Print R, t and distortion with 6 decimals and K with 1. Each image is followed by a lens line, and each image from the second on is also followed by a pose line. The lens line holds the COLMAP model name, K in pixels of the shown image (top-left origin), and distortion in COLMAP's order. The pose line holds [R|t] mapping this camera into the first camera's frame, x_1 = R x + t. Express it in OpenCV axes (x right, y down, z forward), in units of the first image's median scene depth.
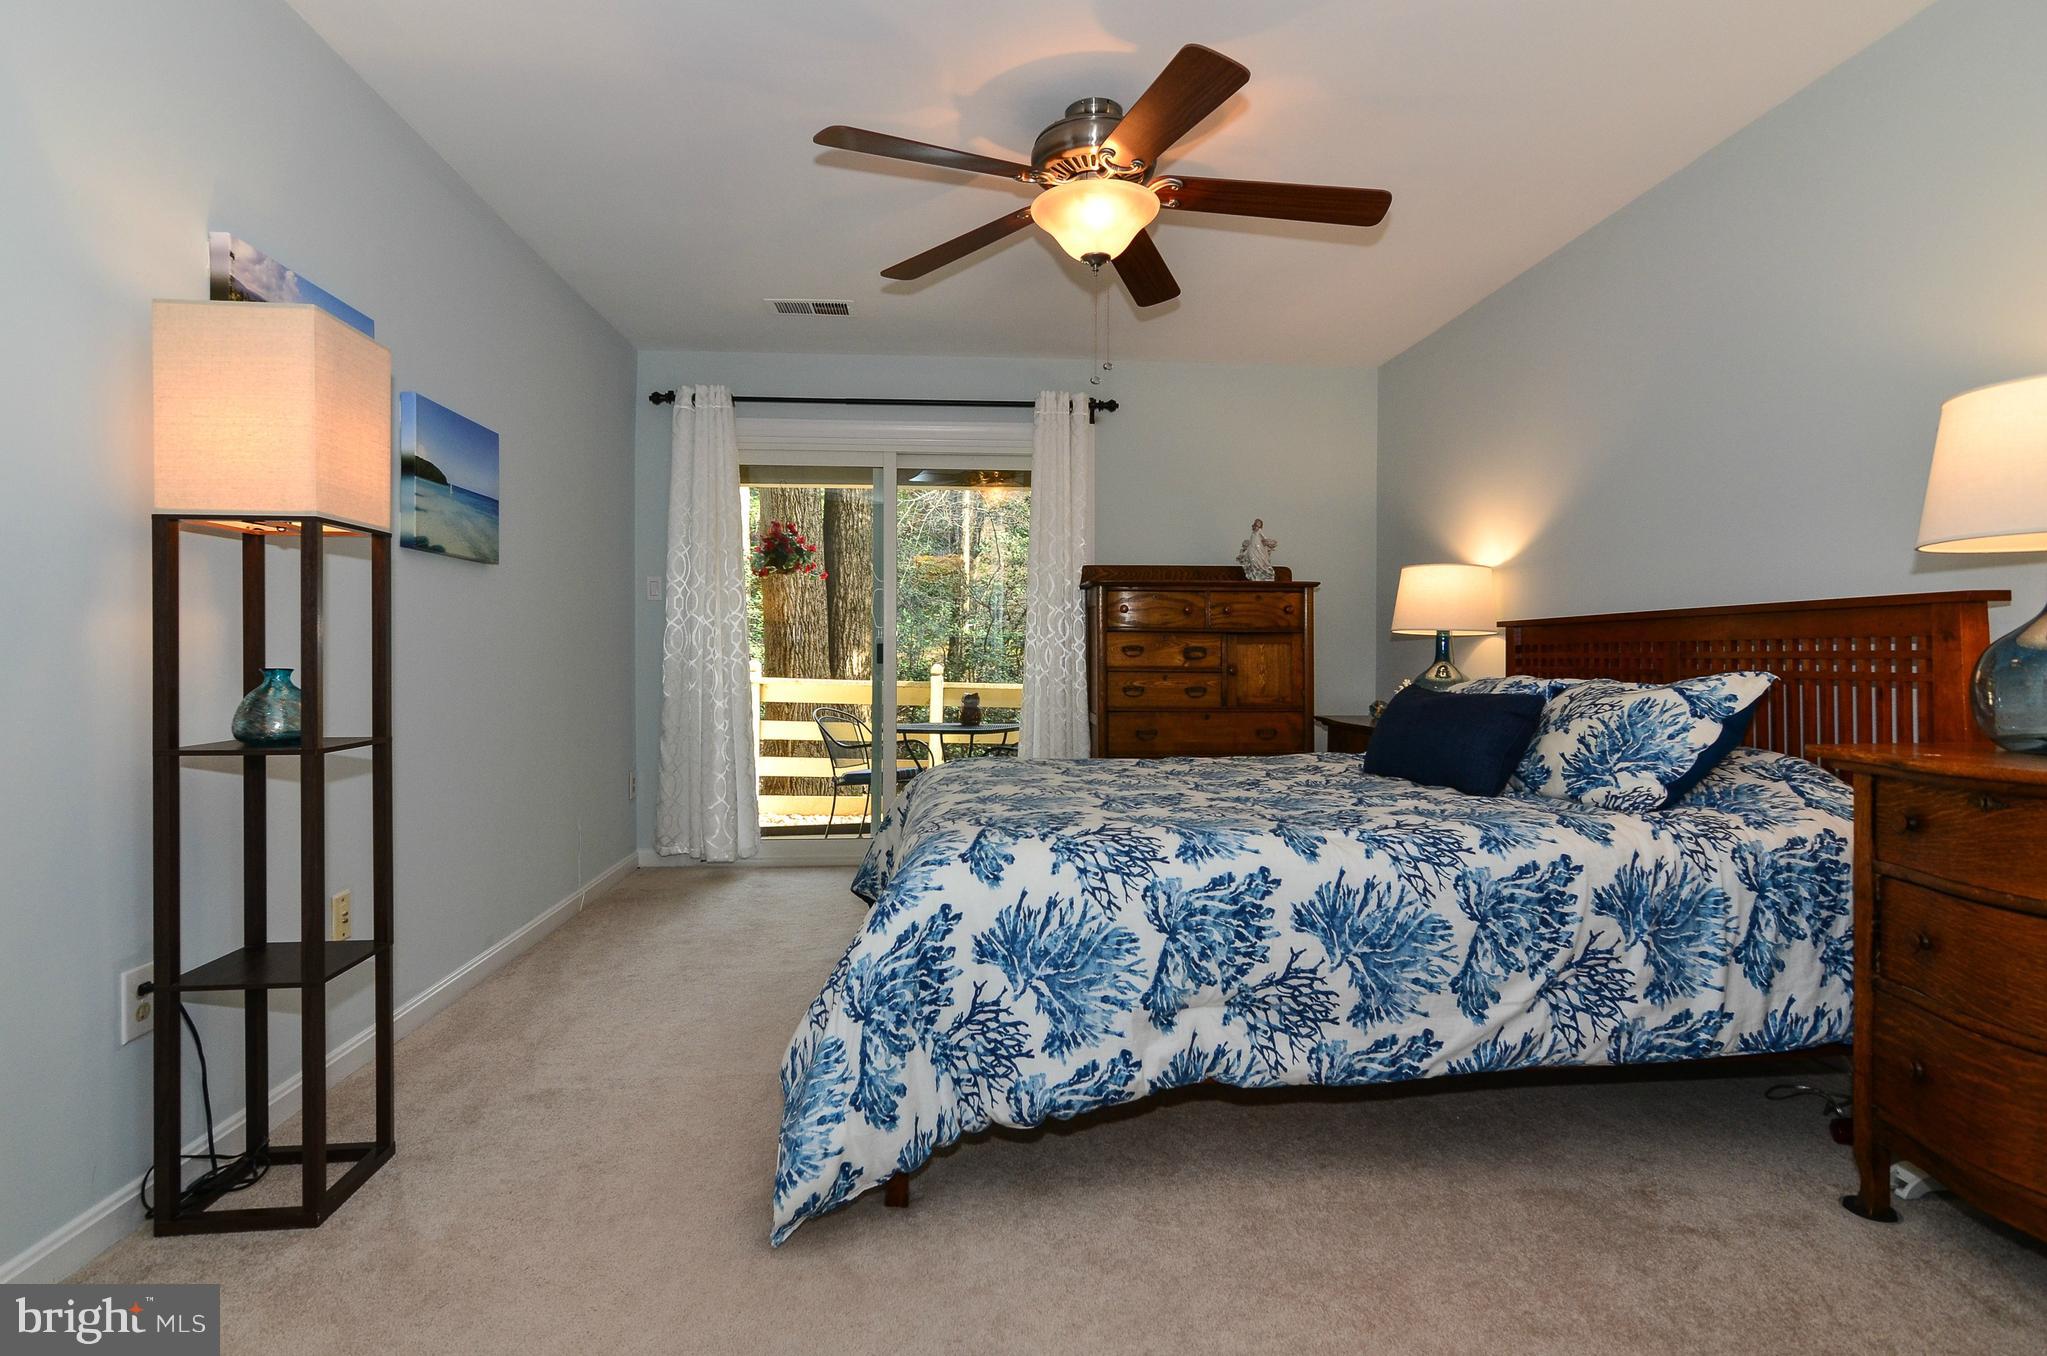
lens RADIAL K [[995.7, 0, 1015.7], [0, 995.7, 678.6], [0, 0, 1]] dist [-0.015526, 0.006984]
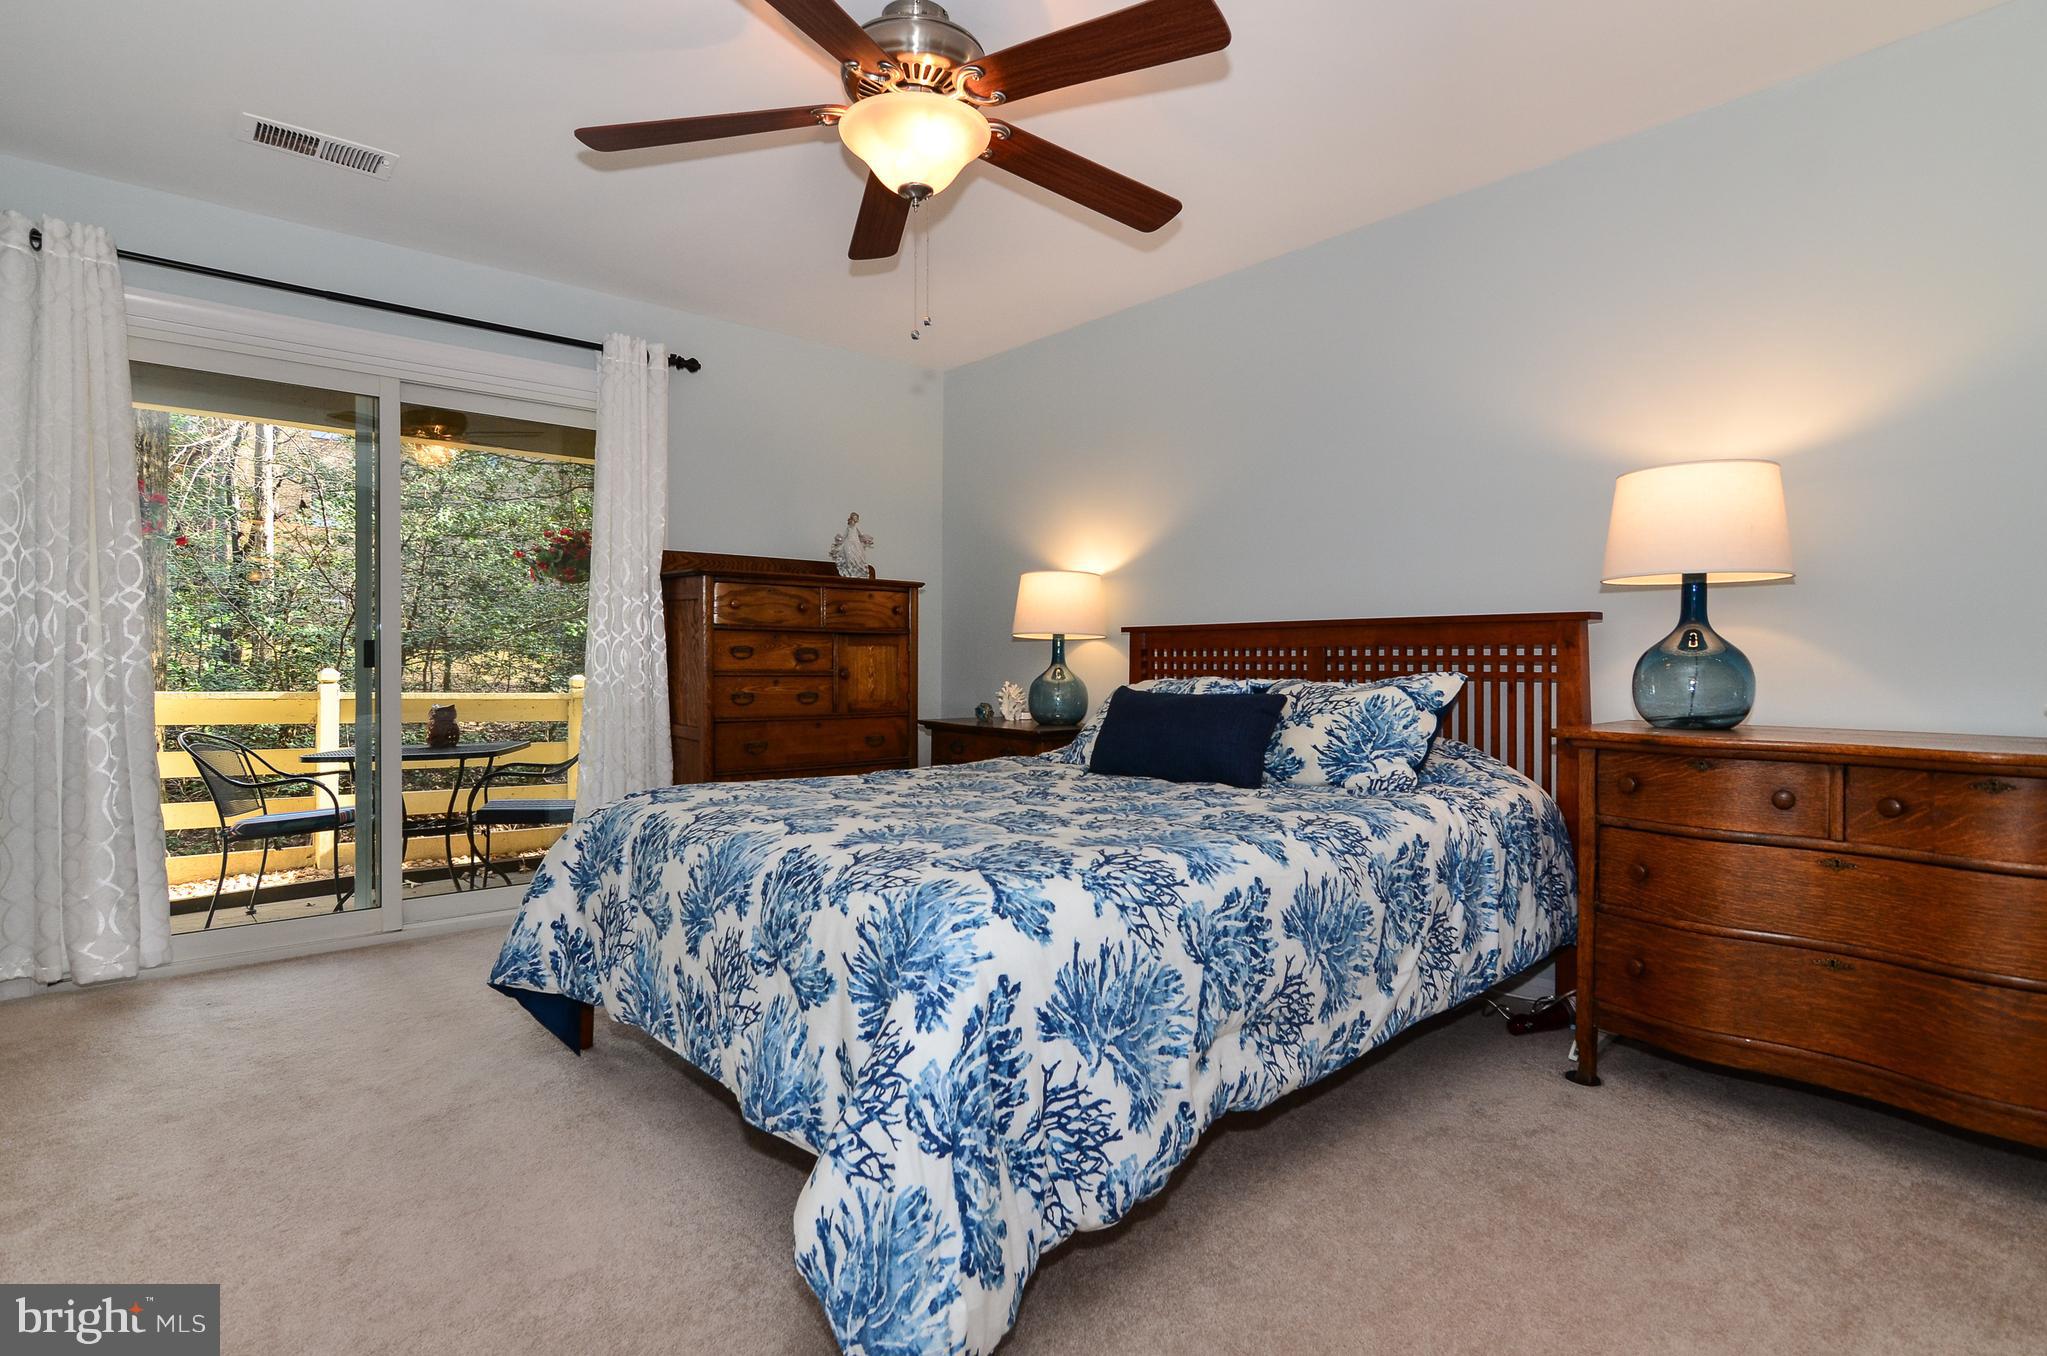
lens RADIAL K [[1016.8, 0, 1022.2], [0, 1016.8, 693.4], [0, 0, 1]] dist [-0.016053, 0.007536]
pose [[0.809411, -0.017636, 0.586977, -0.490499], [0.011093, 0.999830, 0.014743, -0.005437], [-0.587137, -0.005422, 0.809469, 0.326960]]
